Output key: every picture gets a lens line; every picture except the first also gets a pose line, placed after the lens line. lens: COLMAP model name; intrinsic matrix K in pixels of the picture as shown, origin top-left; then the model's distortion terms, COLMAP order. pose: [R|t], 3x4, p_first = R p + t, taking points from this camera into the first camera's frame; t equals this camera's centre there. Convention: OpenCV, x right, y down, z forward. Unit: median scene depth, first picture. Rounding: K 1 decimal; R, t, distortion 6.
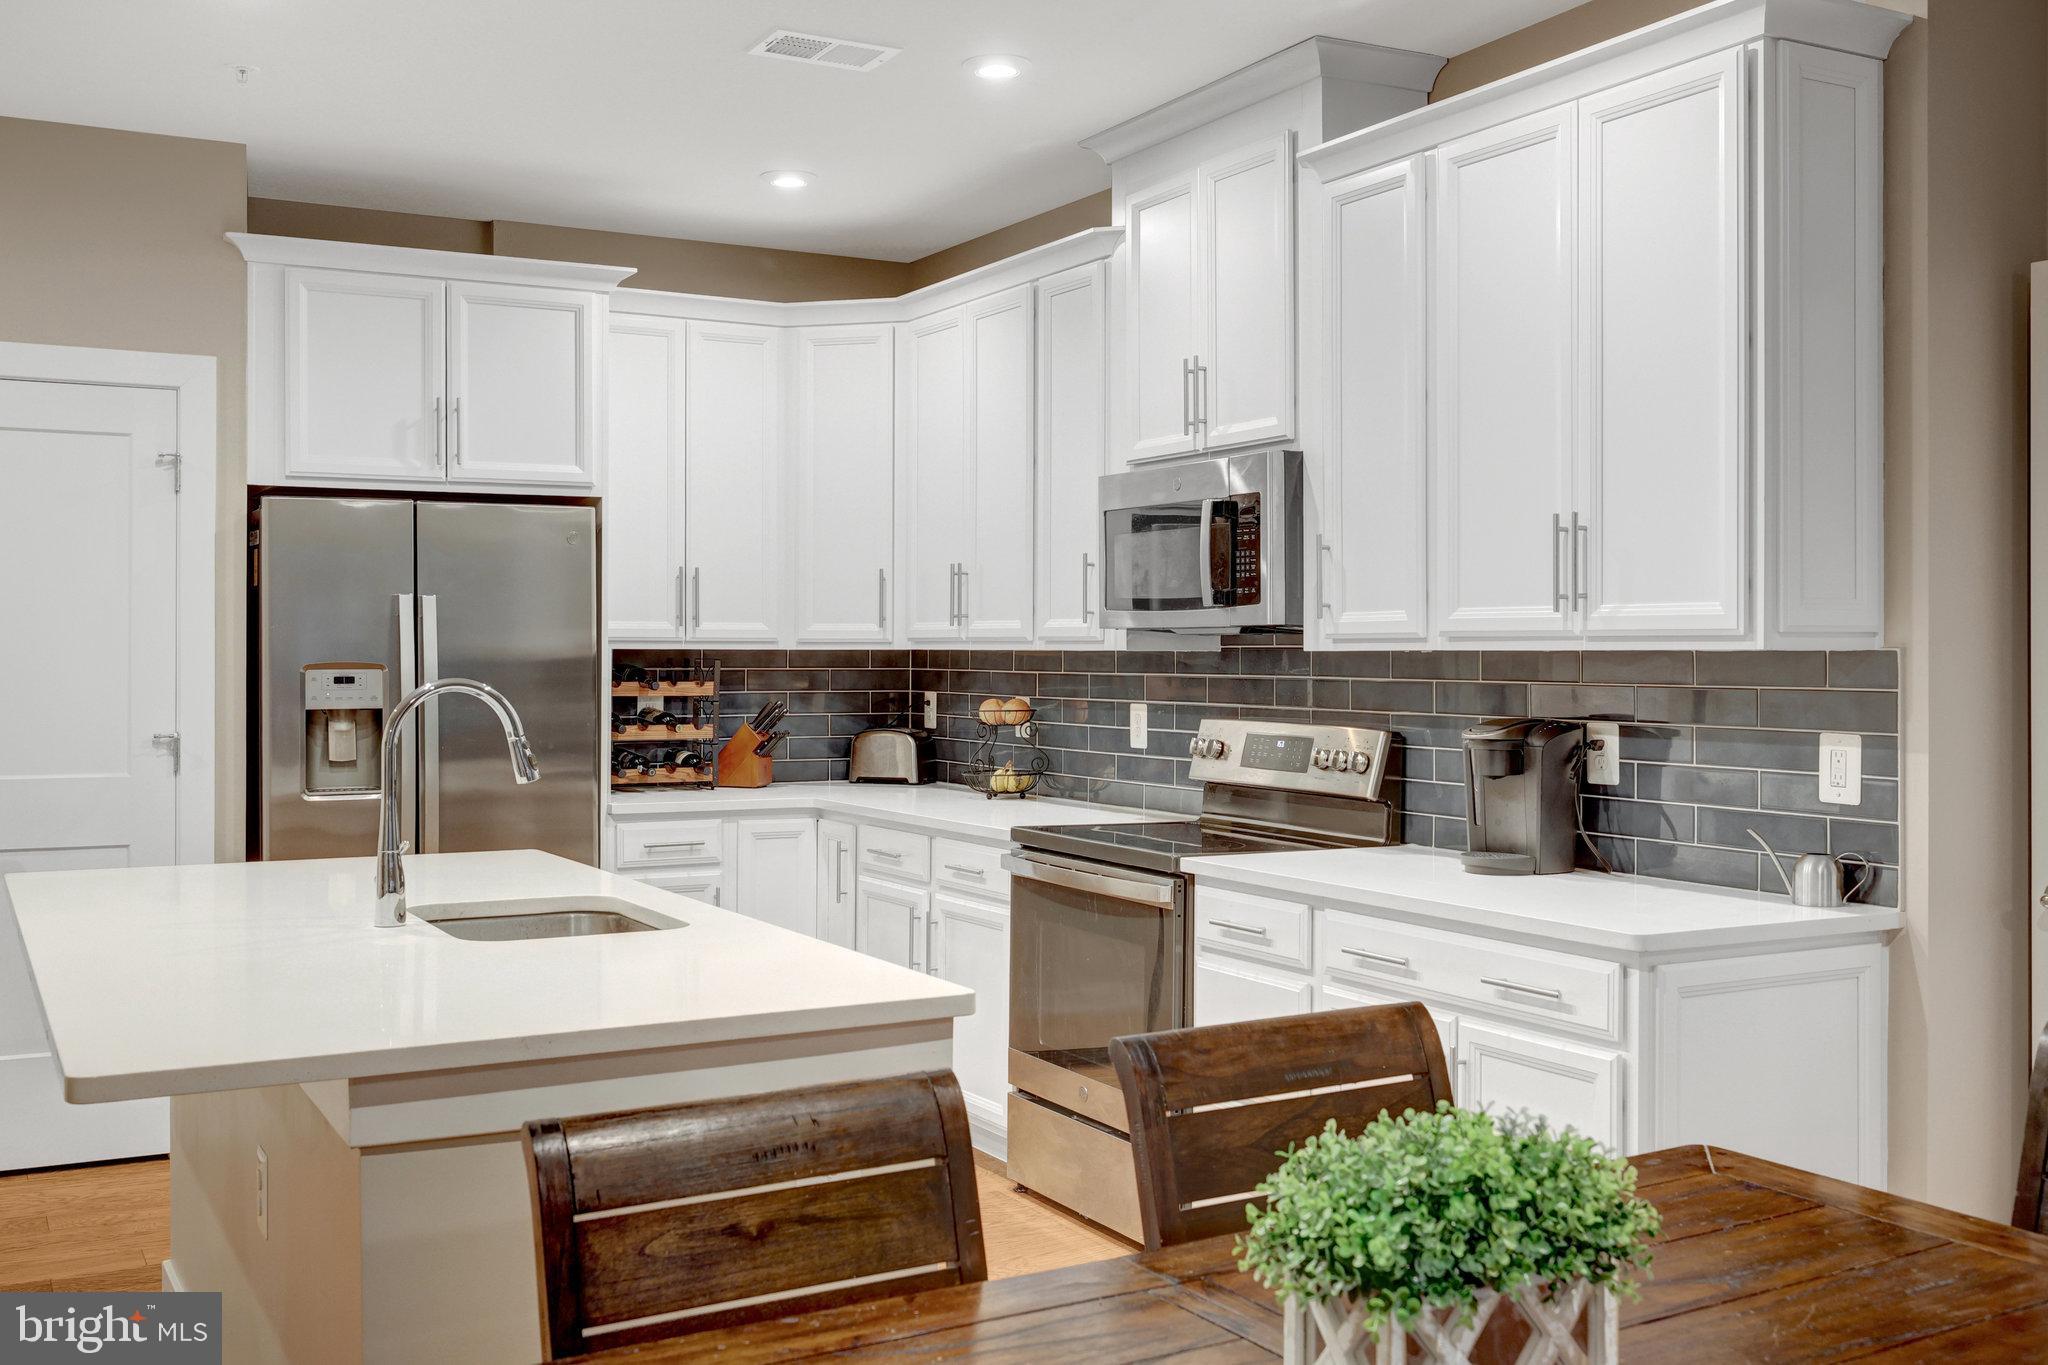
lens RADIAL K [[1965.3, 0, 1013.8], [0, 1965.3, 650.6], [0, 0, 1]] dist [0.005198, 0.000000]
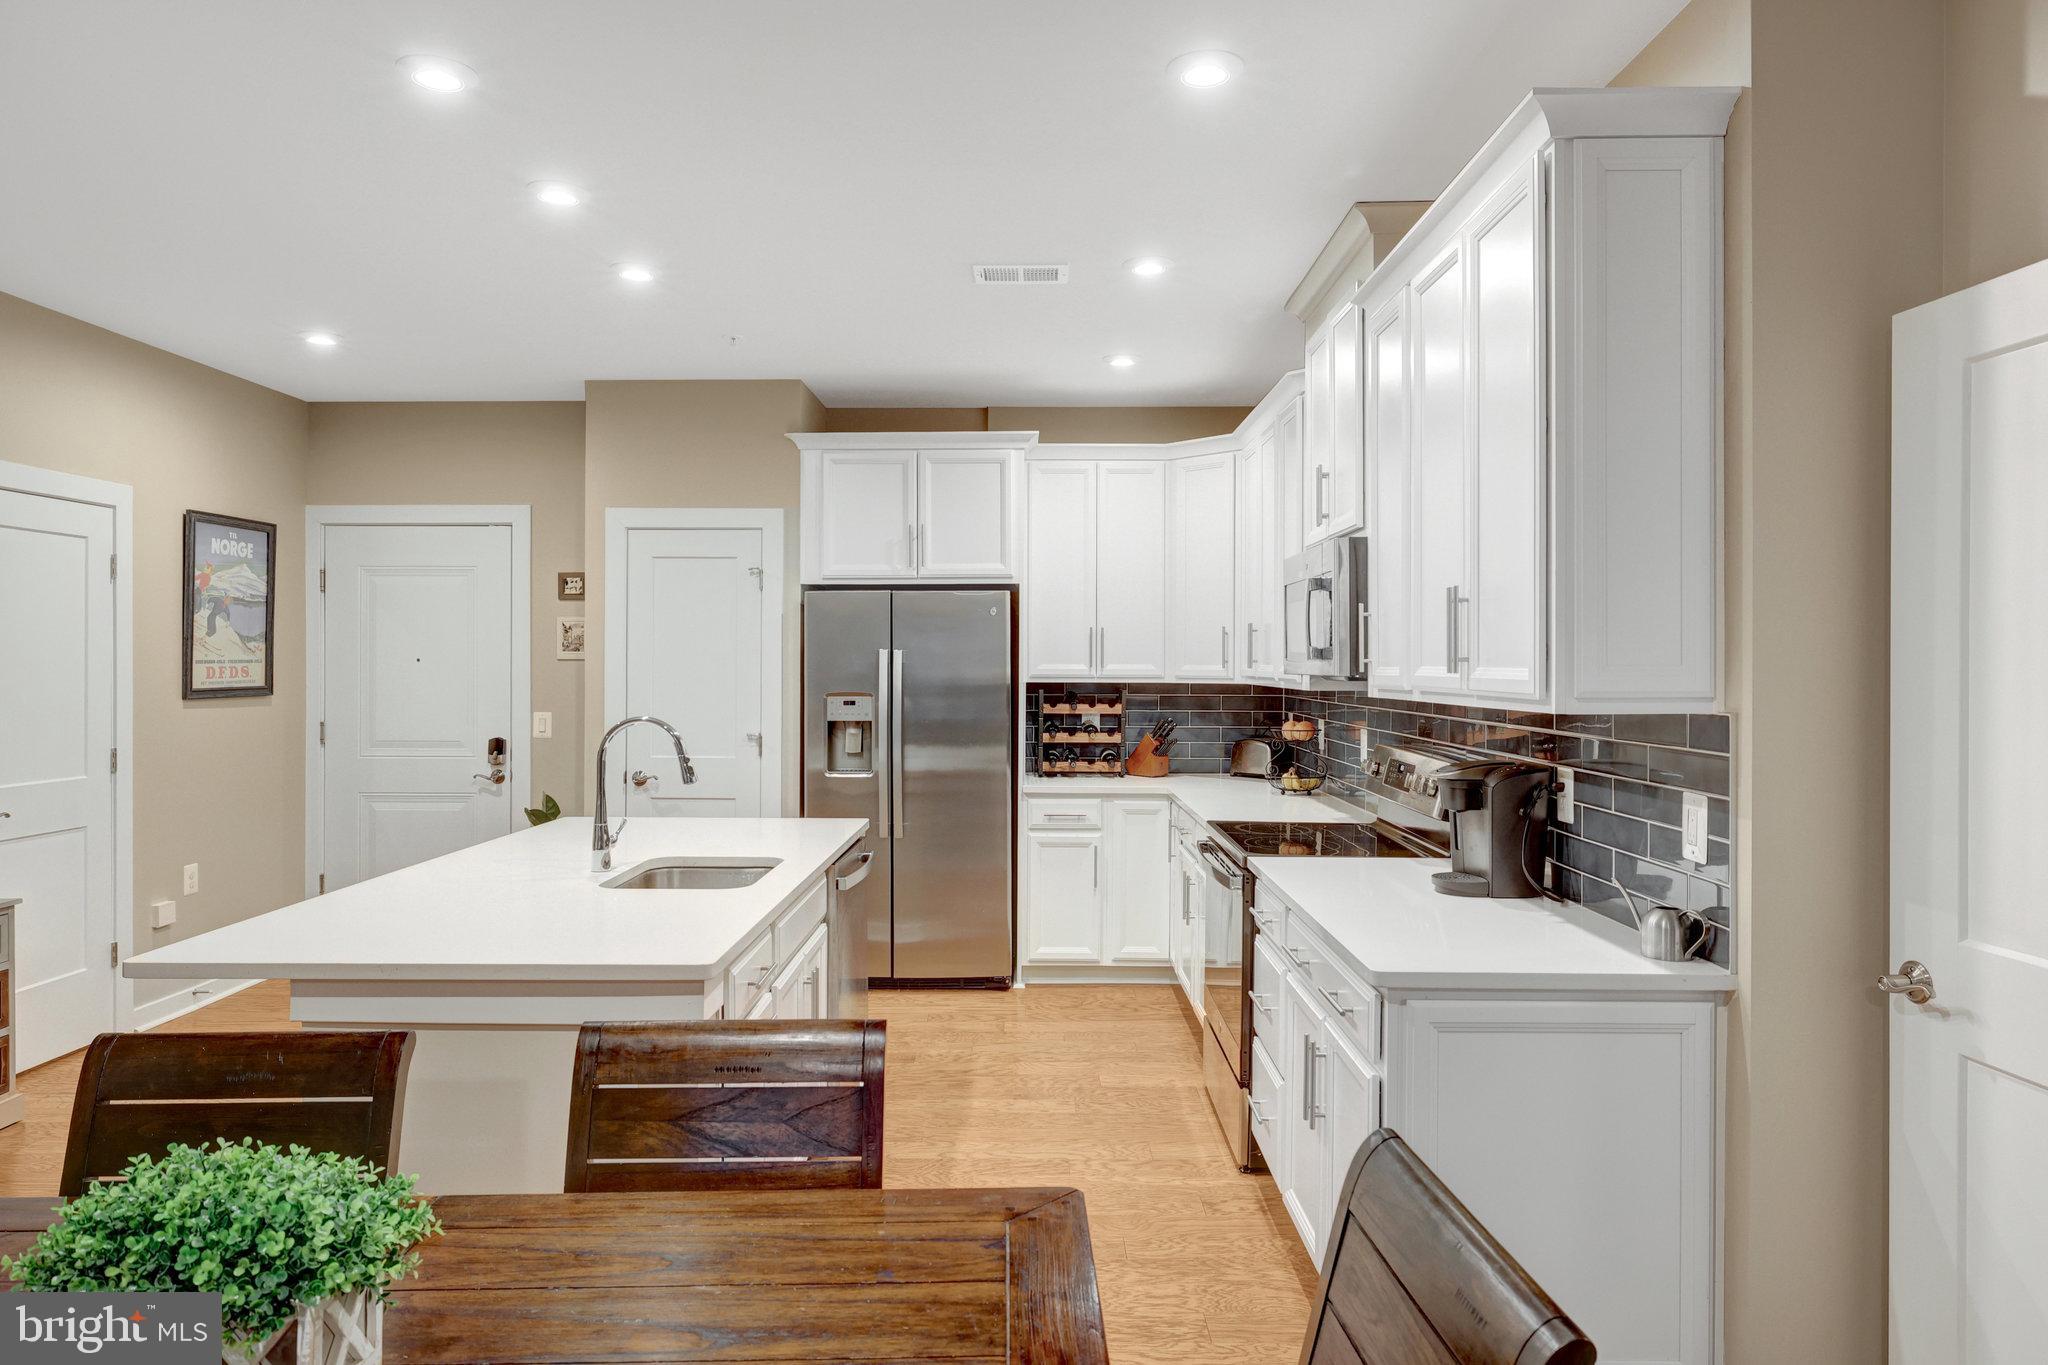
lens RADIAL K [[1260.3, 0, 1015.1], [0, 1260.3, 665.3], [0, 0, 1]] dist [0.001240, 0.000644]
pose [[0.869588, 0.001194, -0.493776, 0.293346], [-0.000616, 0.999999, 0.001332, -0.017578], [0.493777, -0.000854, 0.869588, 0.165182]]
